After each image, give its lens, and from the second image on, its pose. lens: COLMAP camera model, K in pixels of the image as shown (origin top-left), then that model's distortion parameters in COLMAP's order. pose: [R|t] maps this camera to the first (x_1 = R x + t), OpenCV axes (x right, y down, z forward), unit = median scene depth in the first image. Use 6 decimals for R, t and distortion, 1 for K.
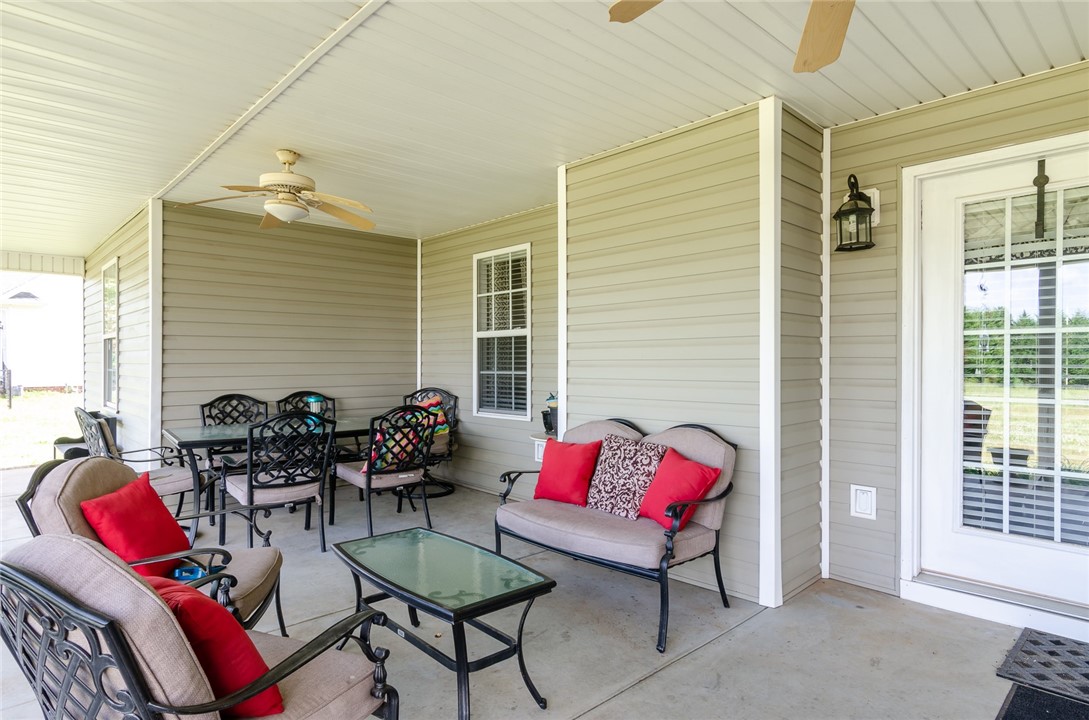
lens RADIAL K [[602.5, 0, 544.5], [0, 602.5, 360.0], [0, 0, 1]] dist [0.000474, 0.000143]
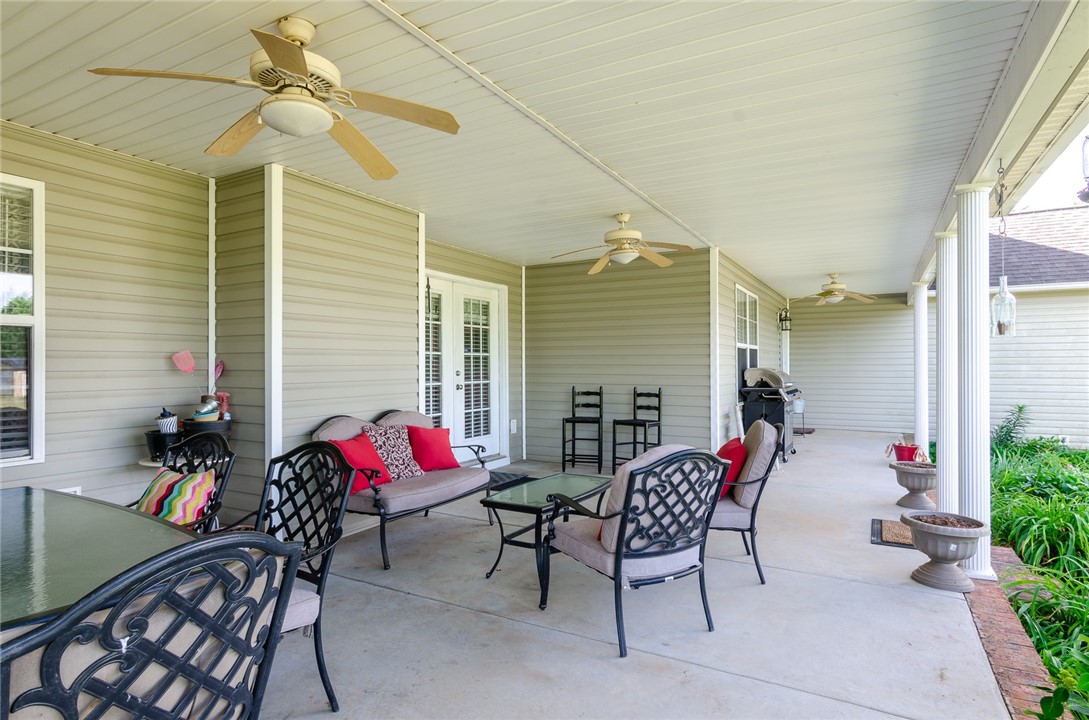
lens RADIAL K [[602.5, 0, 544.5], [0, 602.5, 360.0], [0, 0, 1]] dist [0.000474, 0.000143]
pose [[-0.302737, 0.011544, 0.953004, -1.120157], [0.001809, 0.999932, -0.011538, 0.002902], [-0.953072, -0.001769, -0.302737, 0.975717]]
